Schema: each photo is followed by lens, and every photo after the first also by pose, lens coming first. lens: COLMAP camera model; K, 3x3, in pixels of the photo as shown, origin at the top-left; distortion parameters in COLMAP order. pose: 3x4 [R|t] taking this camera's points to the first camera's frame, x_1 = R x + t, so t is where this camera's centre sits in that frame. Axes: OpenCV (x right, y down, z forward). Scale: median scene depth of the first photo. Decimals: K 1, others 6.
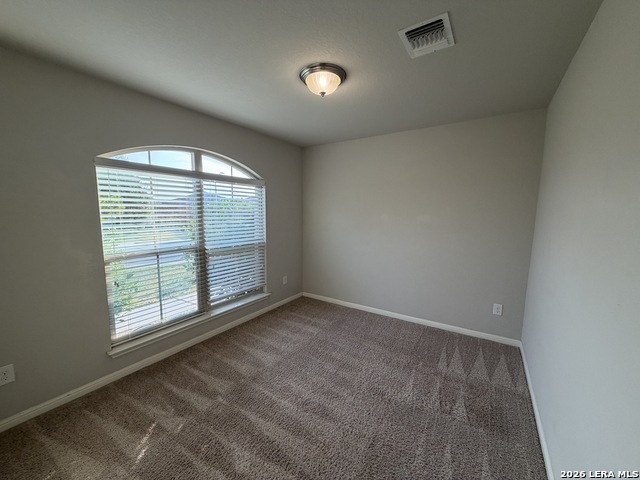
lens RADIAL K [[254.0, 0, 320.4], [0, 254.0, 237.6], [0, 0, 1]] dist [0.000060, 0.000063]
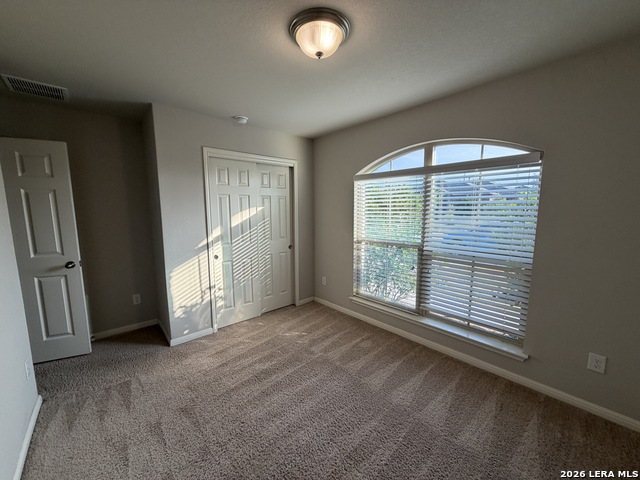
lens RADIAL K [[254.0, 0, 321.6], [0, 254.0, 239.4], [0, 0, 1]] dist [0.000060, 0.000063]
pose [[-0.248768, 0.109772, -0.962323, 0.563813], [-0.100253, 0.985302, 0.138309, -0.085819], [0.963361, 0.130882, -0.234107, 0.892113]]
